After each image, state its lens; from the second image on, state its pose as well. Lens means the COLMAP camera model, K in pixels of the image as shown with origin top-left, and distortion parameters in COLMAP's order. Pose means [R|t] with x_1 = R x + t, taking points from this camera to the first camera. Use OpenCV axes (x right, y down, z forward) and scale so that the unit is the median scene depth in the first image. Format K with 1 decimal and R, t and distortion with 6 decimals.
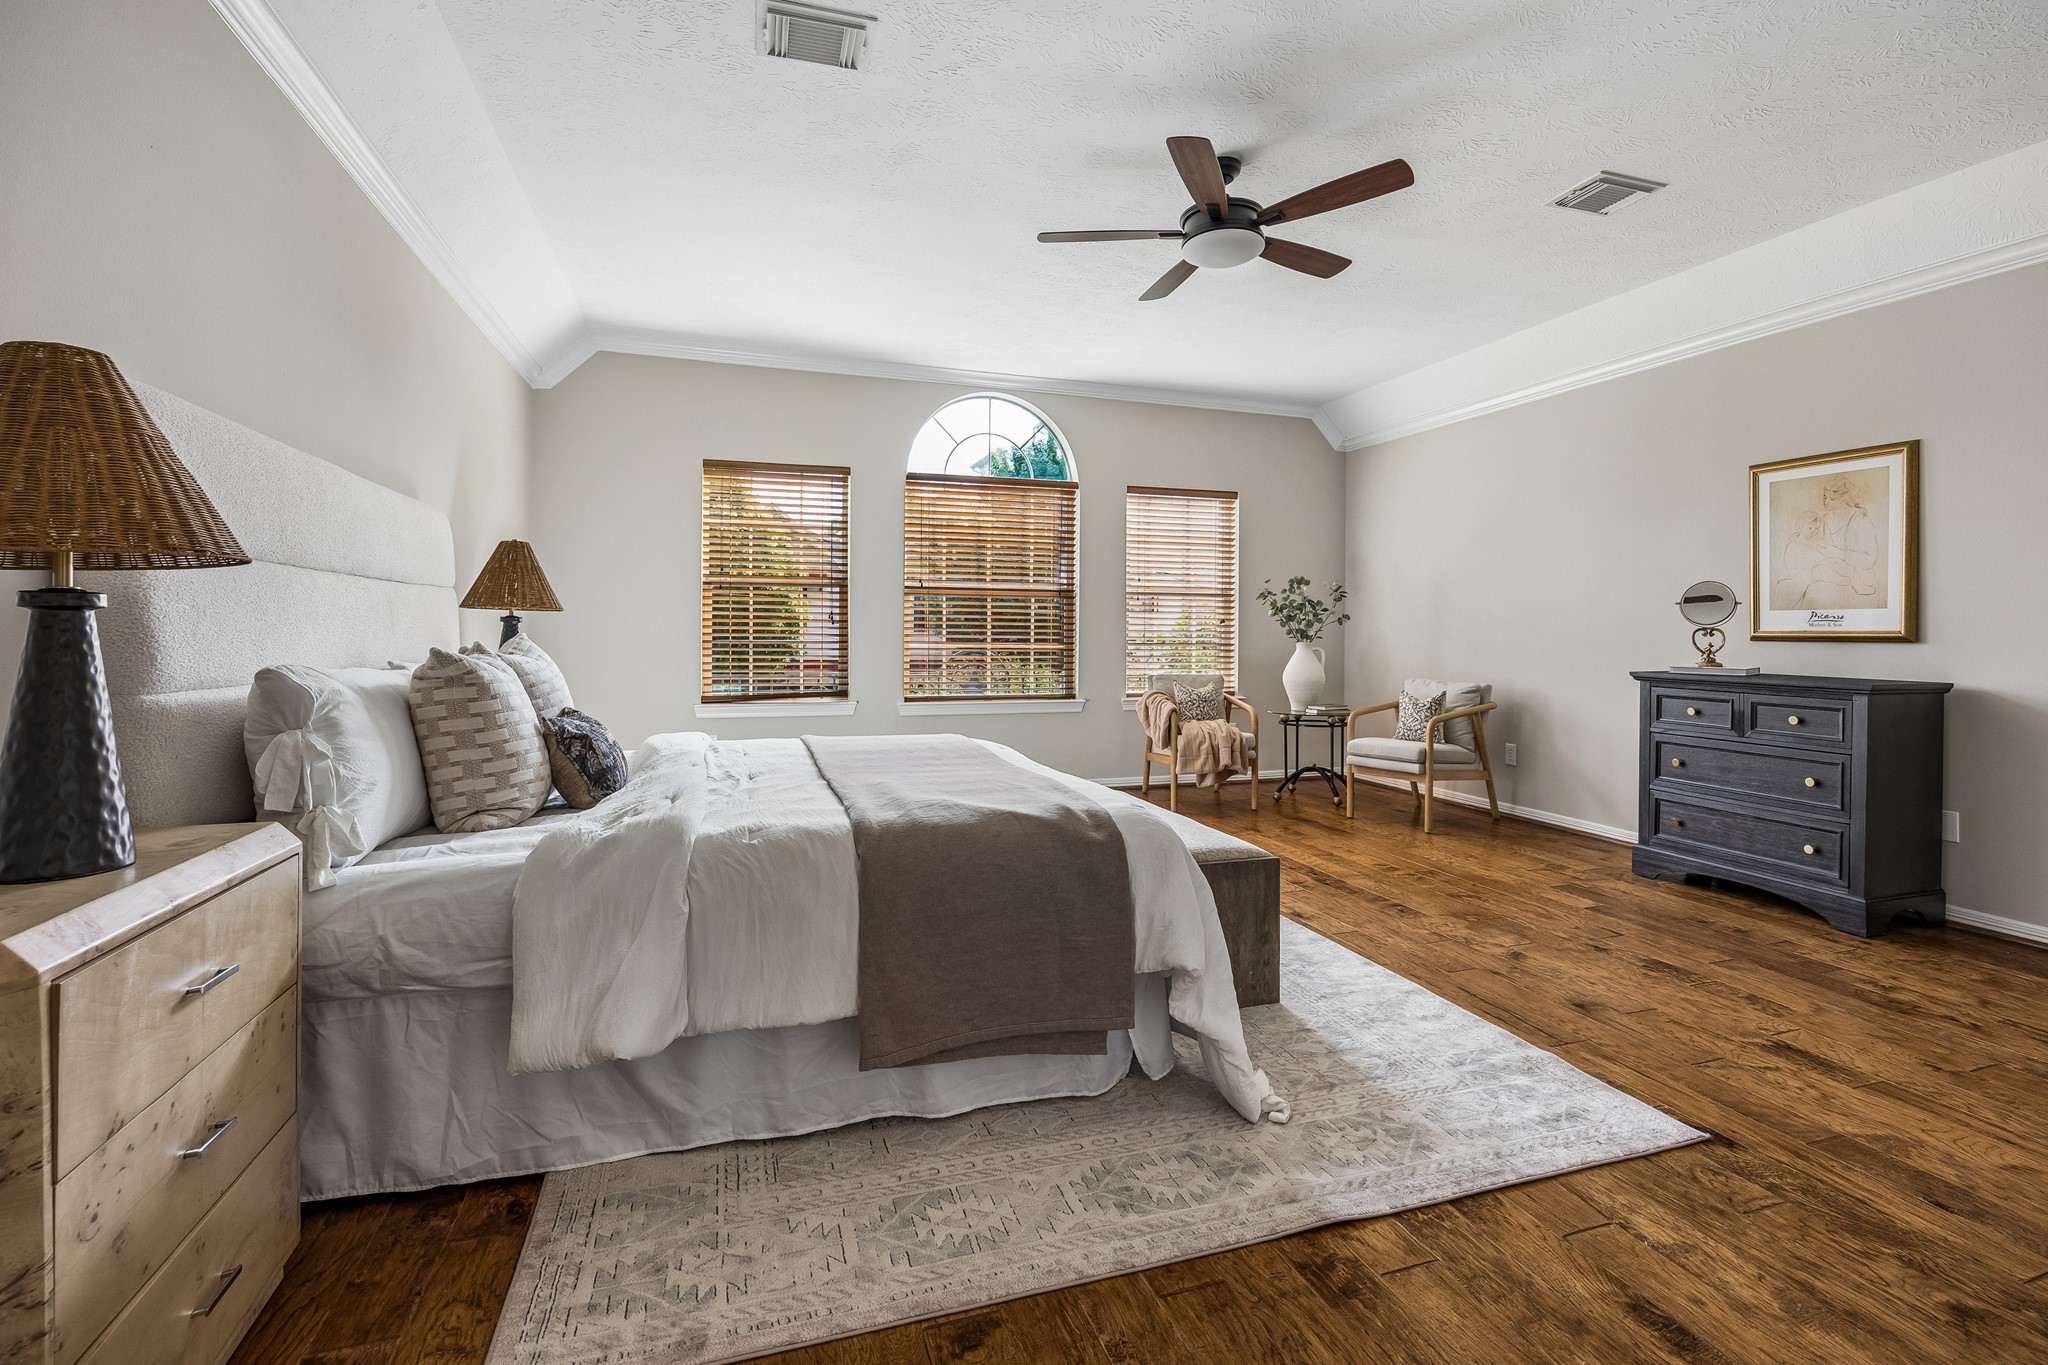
lens RADIAL K [[917.8, 0, 1106.9], [0, 917.8, 639.0], [0, 0, 1]] dist [-0.015372, 0.002988]
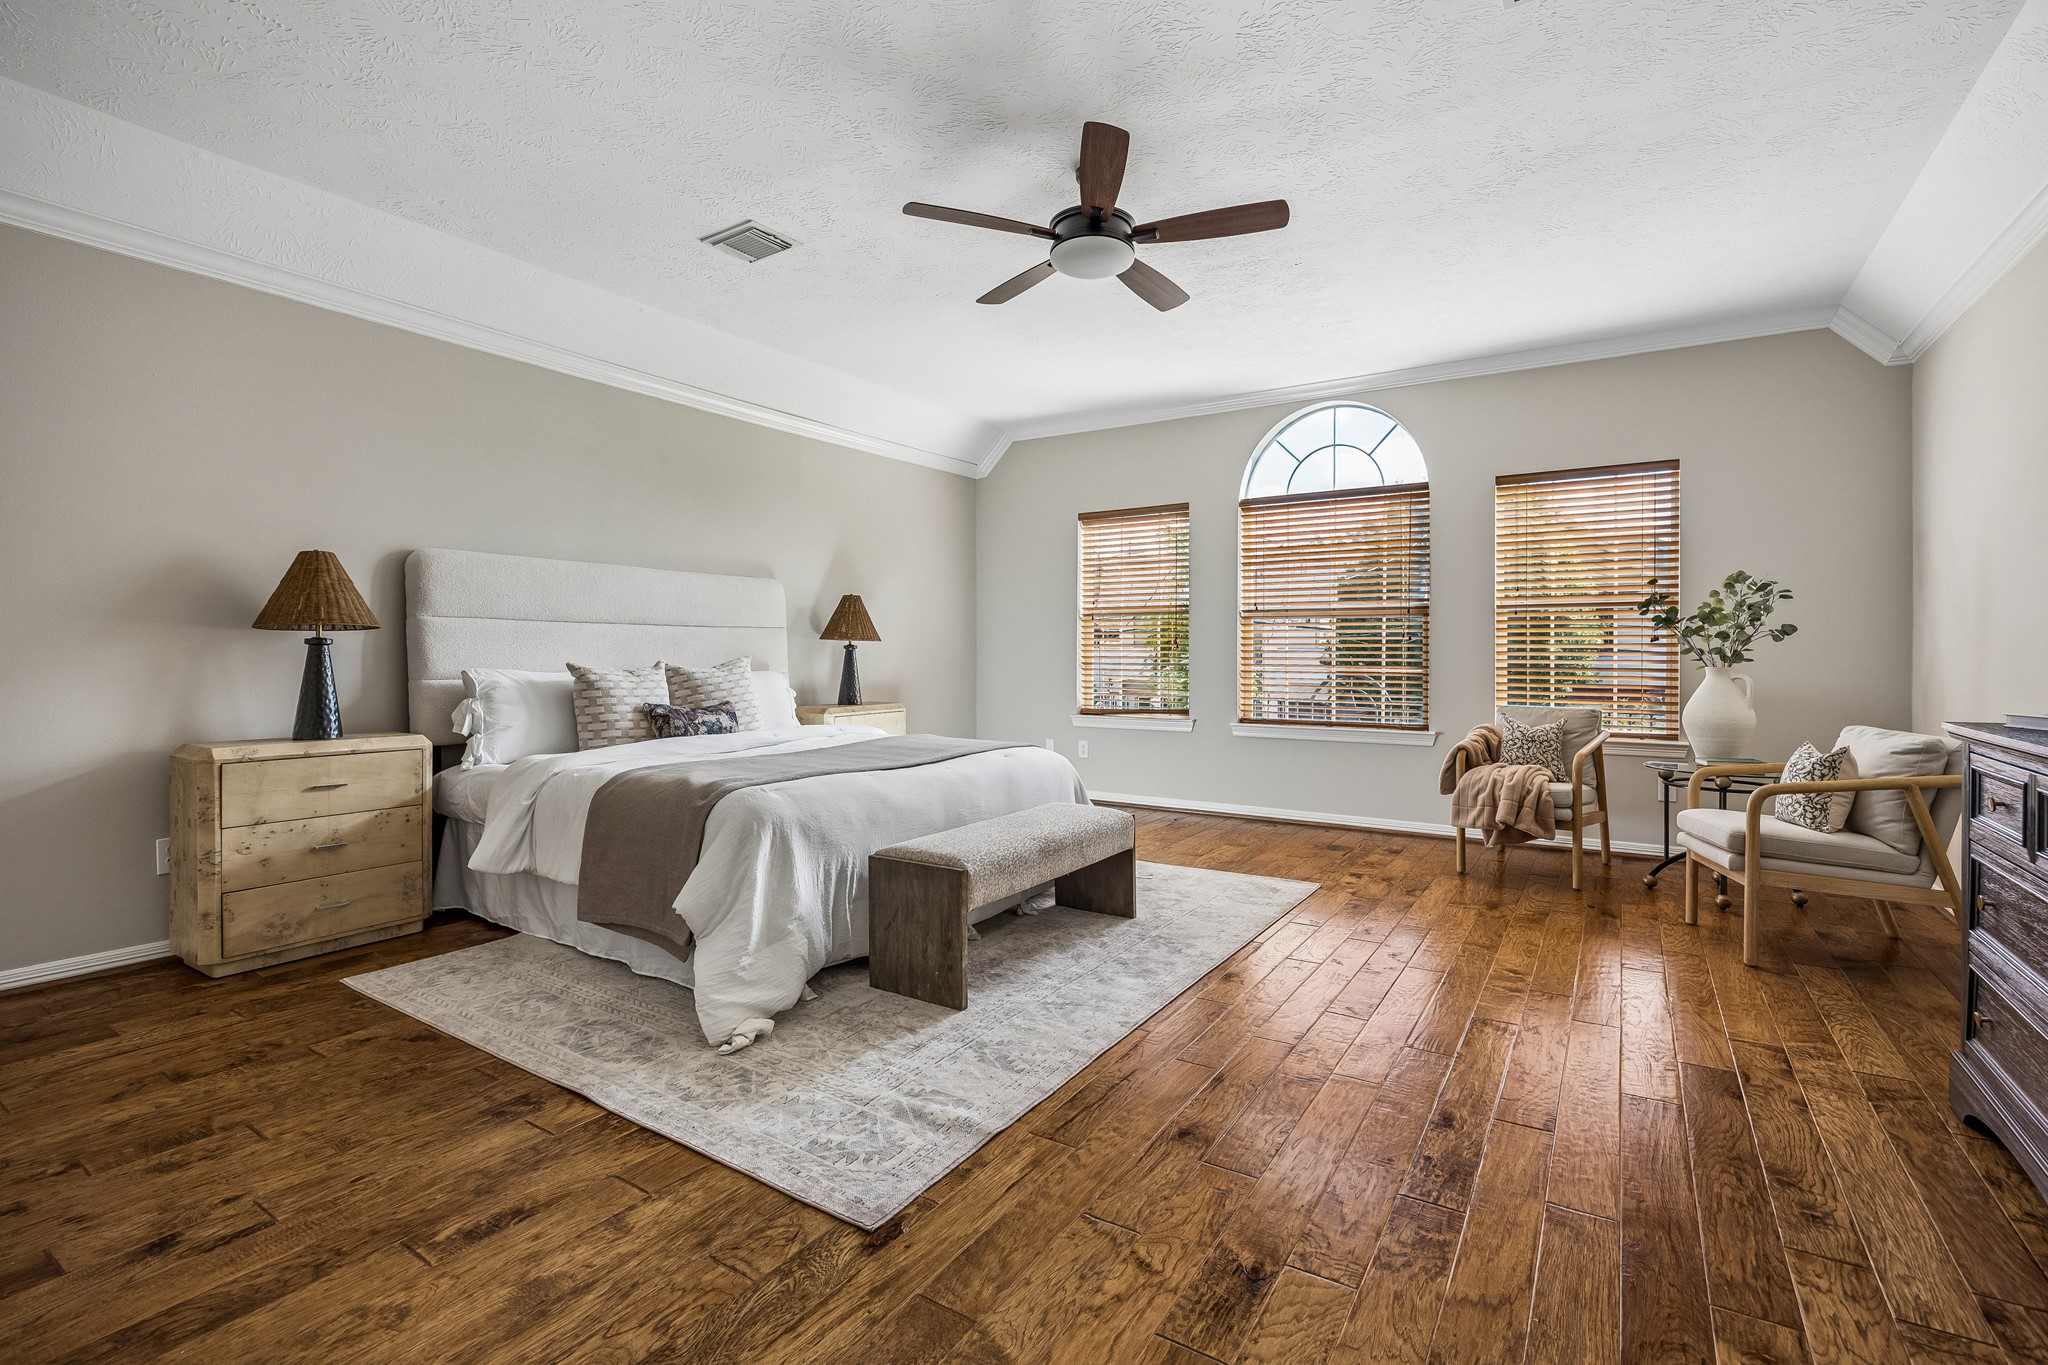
lens RADIAL K [[917.8, 0, 1033.2], [0, 917.8, 663.4], [0, 0, 1]] dist [-0.015372, 0.002988]
pose [[0.624966, 0.002058, -0.780649, 1.046960], [-0.003092, 0.999995, 0.000160, 0.006572], [0.780646, 0.002314, 0.624969, 0.420778]]
